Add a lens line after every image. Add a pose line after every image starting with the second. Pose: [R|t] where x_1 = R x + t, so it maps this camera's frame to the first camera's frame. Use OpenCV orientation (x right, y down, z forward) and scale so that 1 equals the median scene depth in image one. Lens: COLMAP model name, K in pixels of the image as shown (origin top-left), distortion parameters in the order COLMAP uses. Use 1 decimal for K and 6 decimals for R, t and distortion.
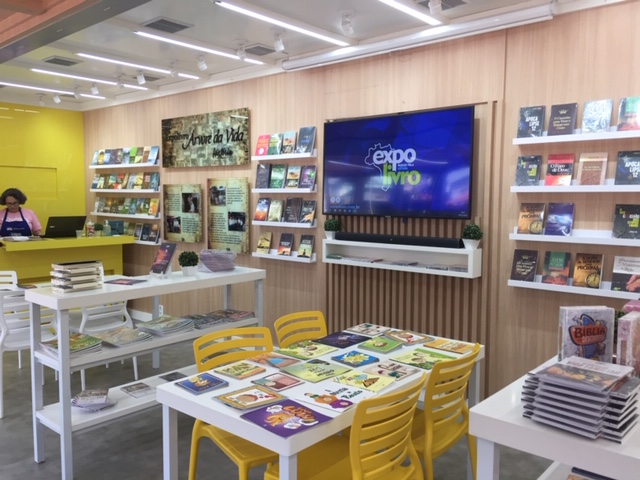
lens RADIAL K [[538.7, 0, 320.0], [0, 538.7, 240.0], [0, 0, 1]] dist [0.073578, -0.100410]
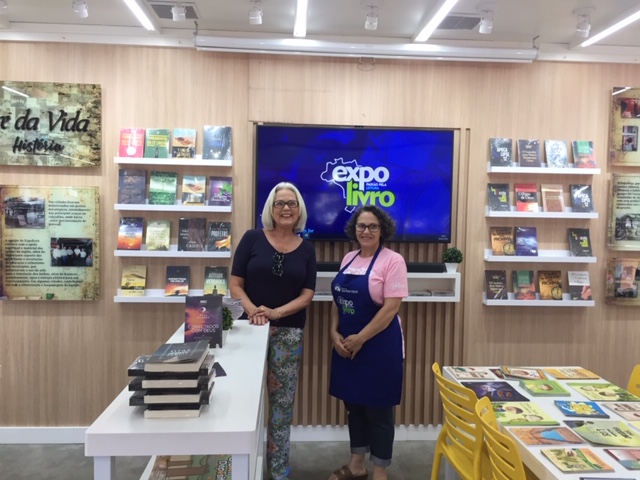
lens RADIAL K [[538.7, 0, 320.0], [0, 538.7, 240.0], [0, 0, 1]] dist [0.073578, -0.100410]
pose [[0.713163, -0.023249, 0.700612, -0.478447], [0.041853, 0.999079, -0.009449, -0.035654], [-0.699747, 0.036062, 0.713480, 0.368012]]
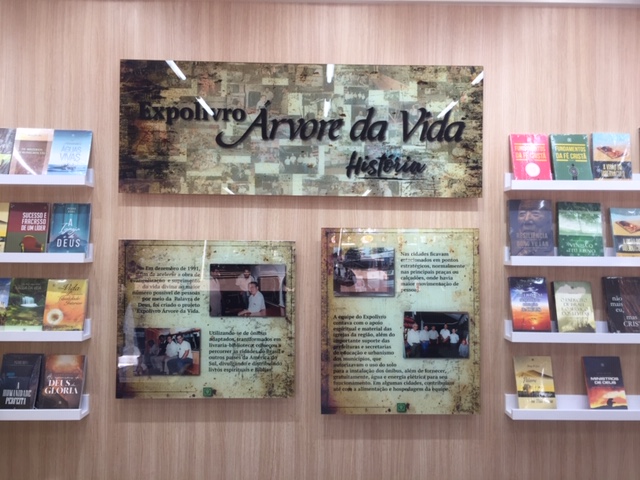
lens RADIAL K [[538.7, 0, 320.0], [0, 538.7, 240.0], [0, 0, 1]] dist [0.073578, -0.100410]
pose [[0.741353, 0.010632, 0.671031, -0.585094], [0.051198, 0.996065, -0.072346, -0.095339], [-0.669159, 0.087989, 0.737891, 0.888097]]
